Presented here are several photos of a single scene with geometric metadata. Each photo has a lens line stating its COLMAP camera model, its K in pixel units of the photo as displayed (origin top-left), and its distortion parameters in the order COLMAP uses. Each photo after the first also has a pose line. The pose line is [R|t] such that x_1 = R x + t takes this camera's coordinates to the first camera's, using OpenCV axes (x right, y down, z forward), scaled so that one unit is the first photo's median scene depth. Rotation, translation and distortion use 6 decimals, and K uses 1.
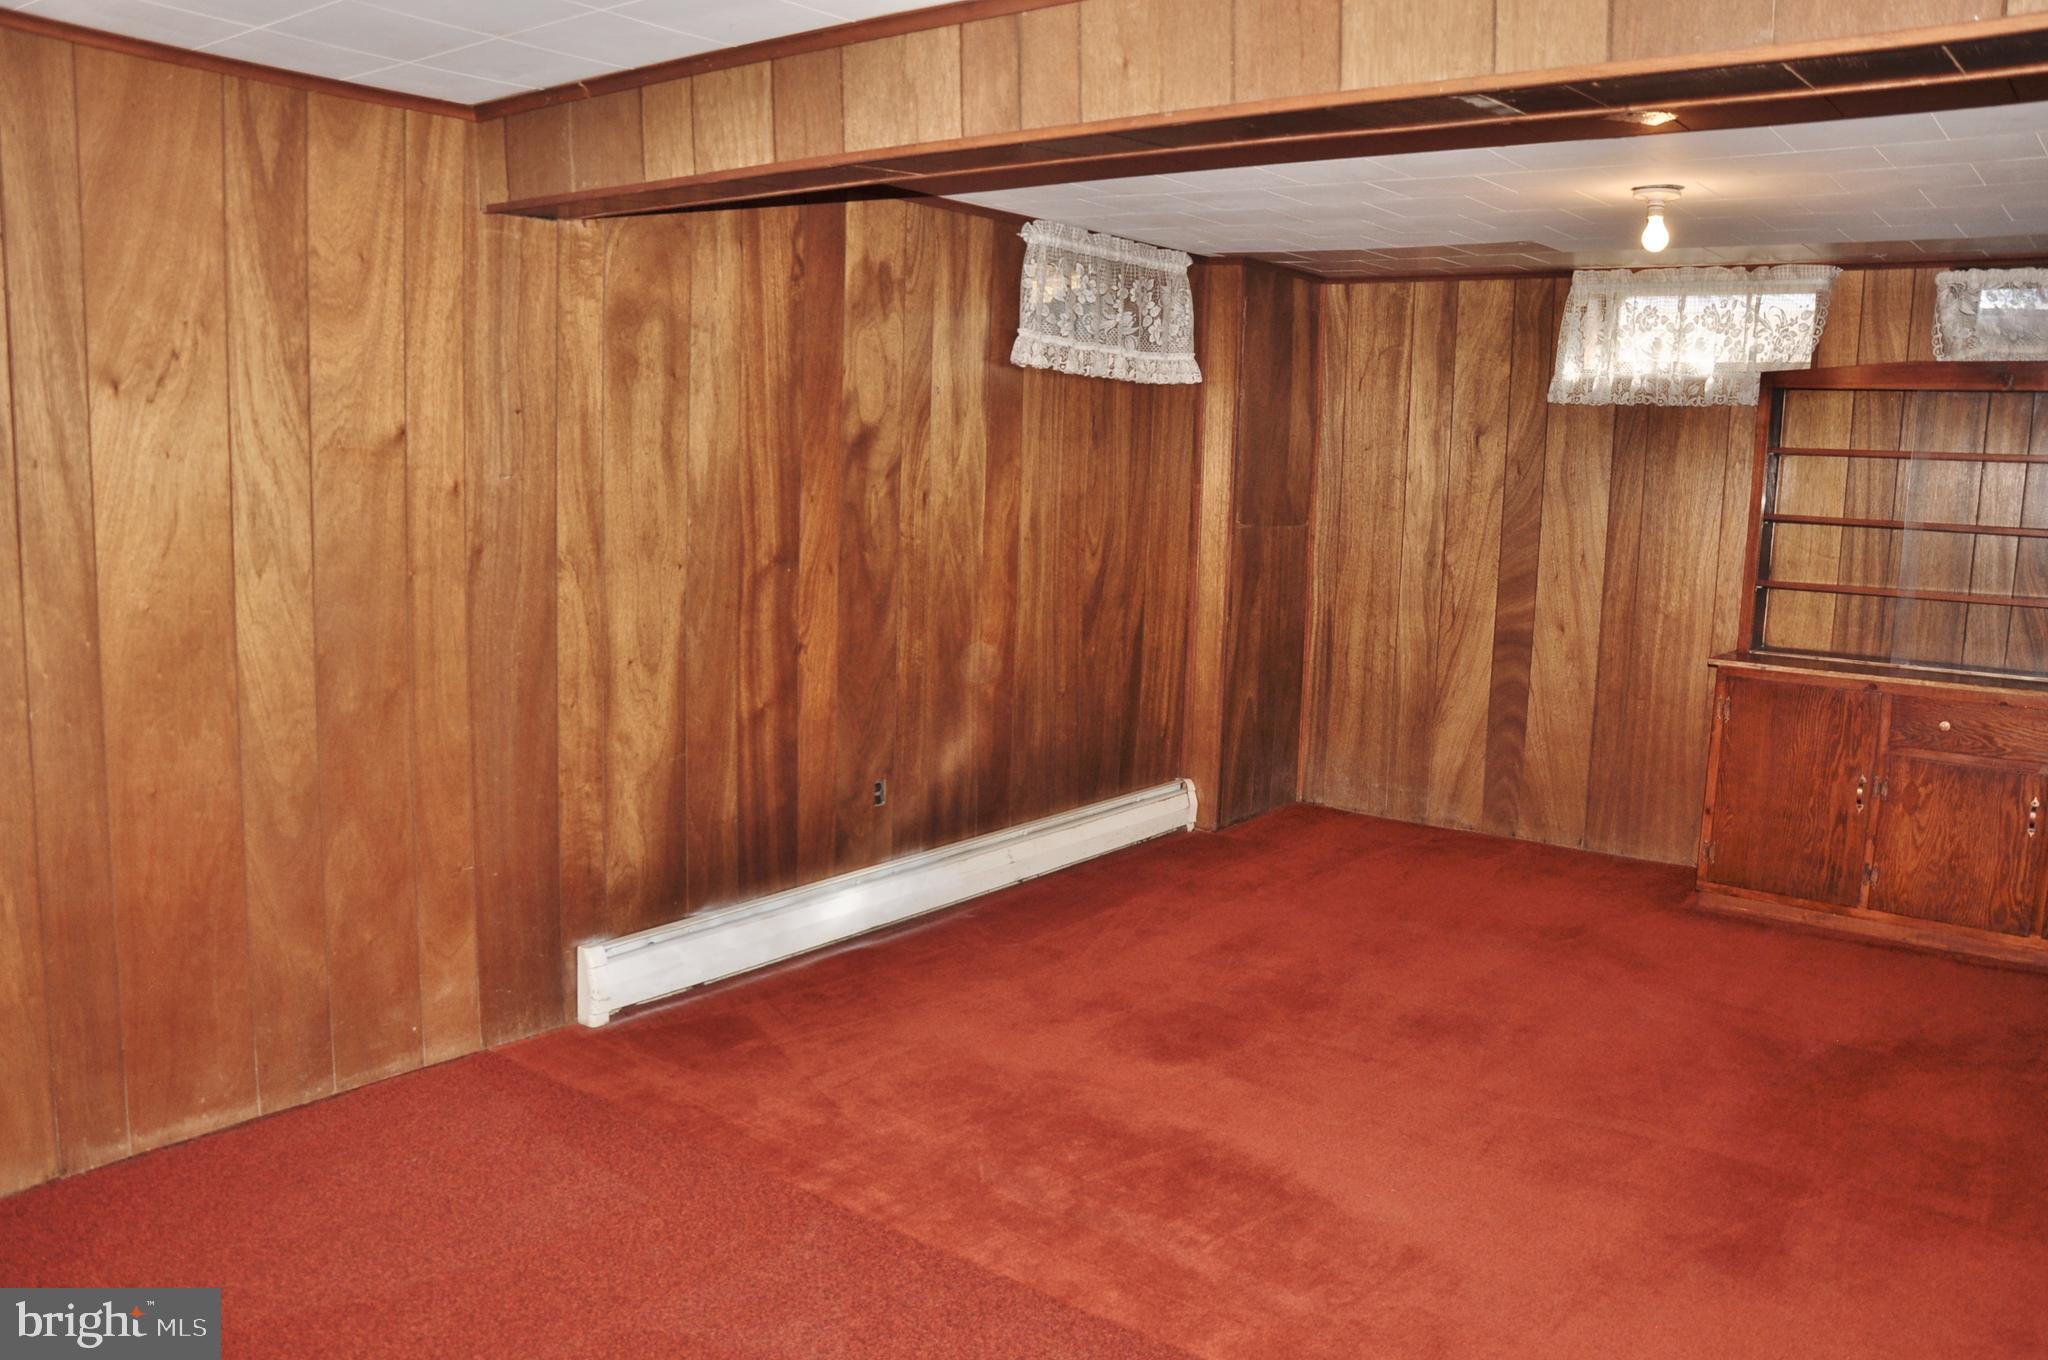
lens RADIAL K [[1618.5, 0, 1033.5], [0, 1618.5, 670.4], [0, 0, 1]] dist [-0.046319, 0.022440]
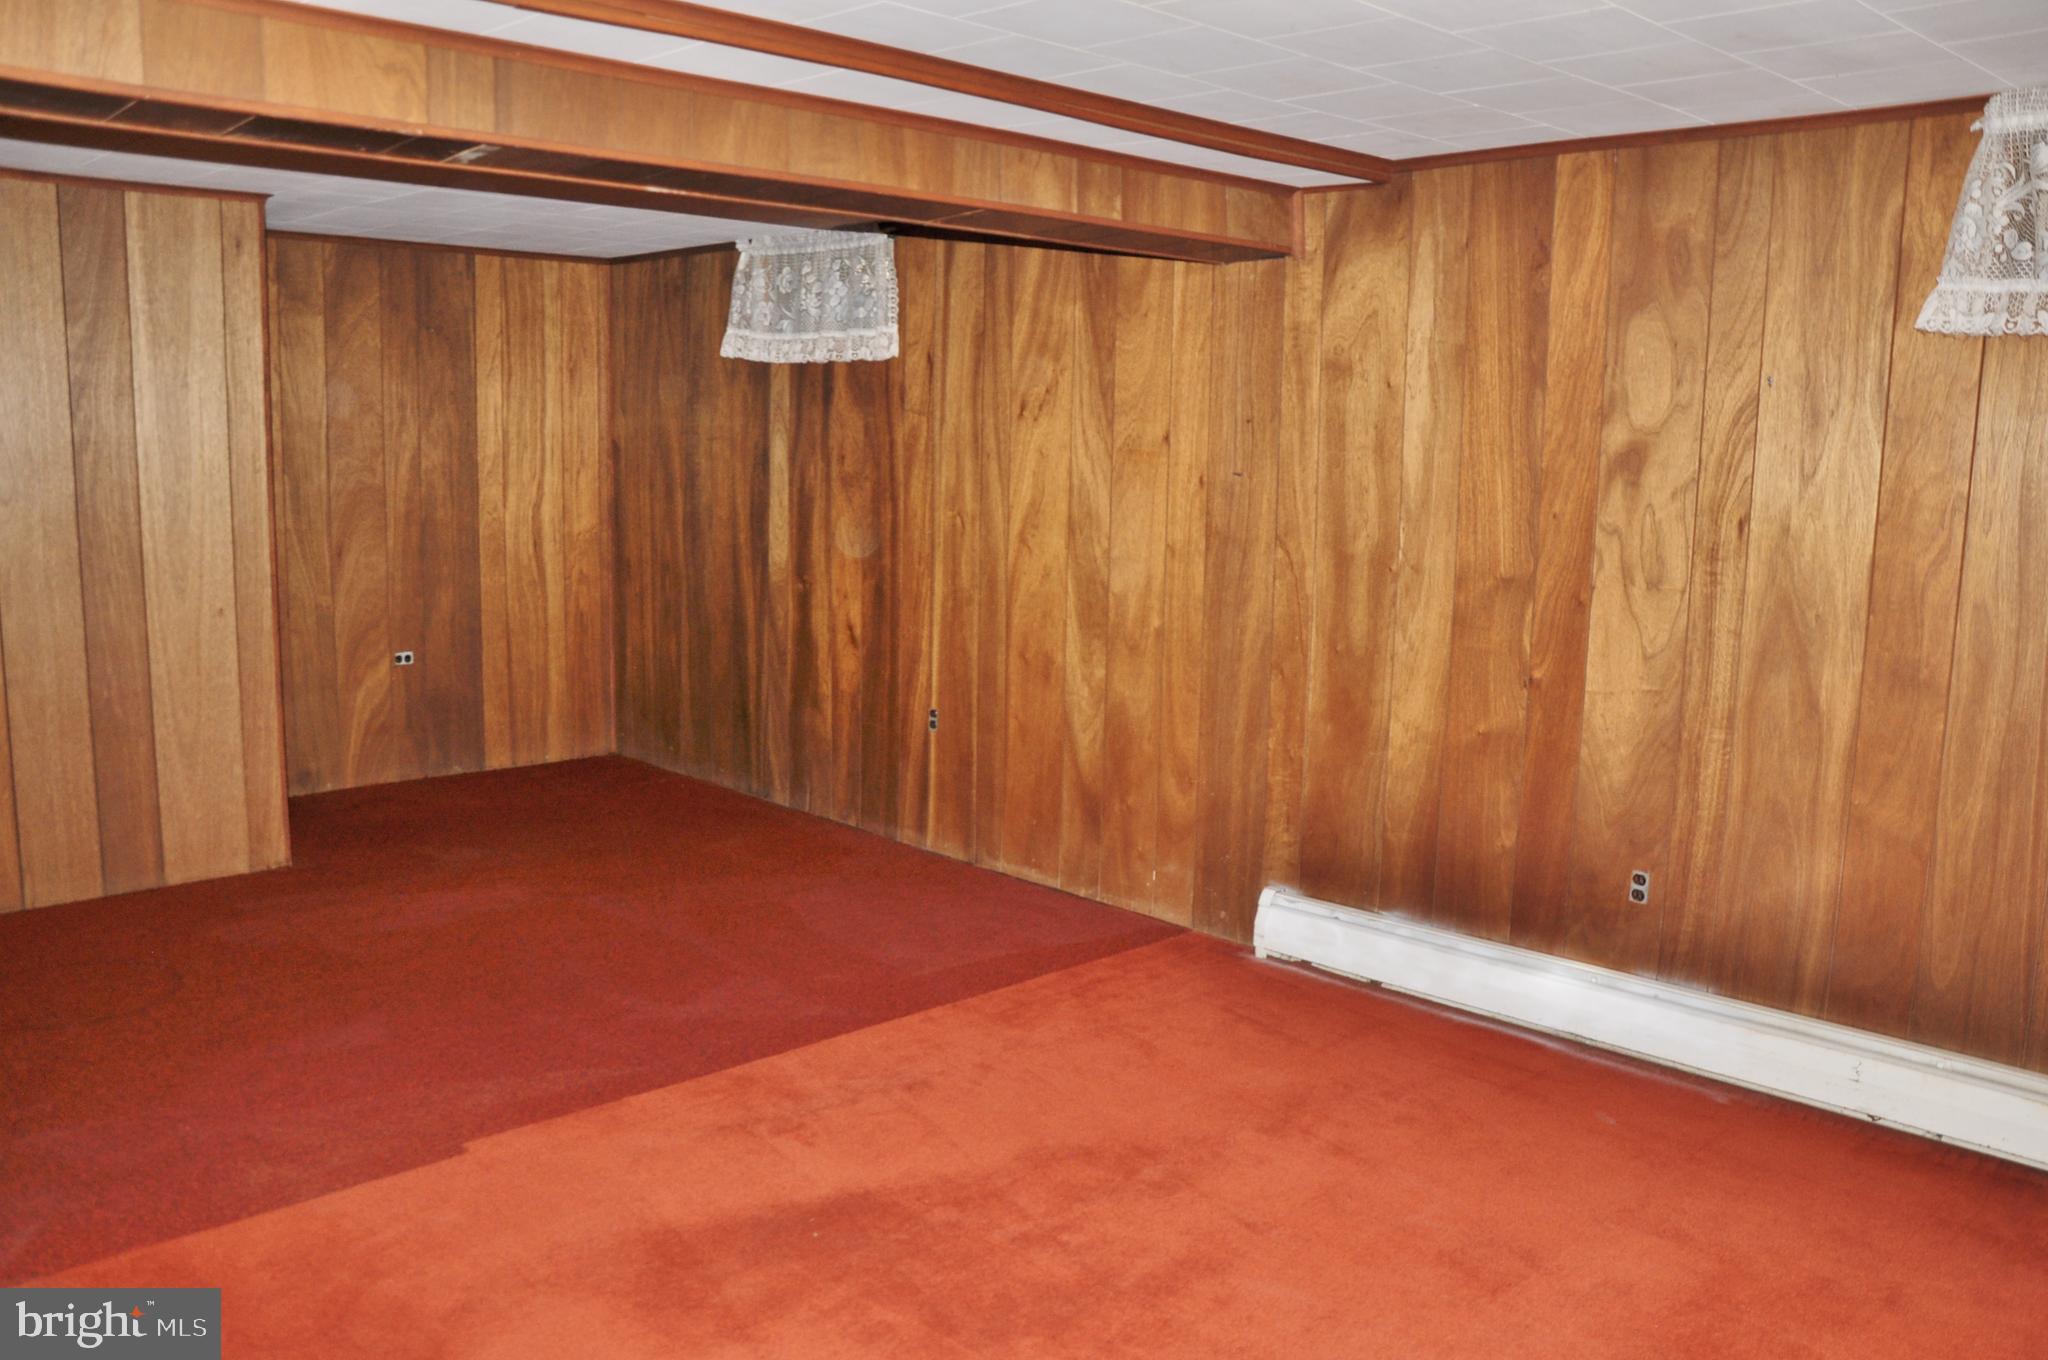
lens RADIAL K [[1618.5, 0, 1032.4], [0, 1618.5, 684.5], [0, 0, 1]] dist [-0.046319, 0.022440]
pose [[-0.104813, 0.110007, -0.988389, 0.898183], [-0.175143, 0.976287, 0.127233, -0.089753], [0.978948, 0.186445, -0.083060, 0.943651]]
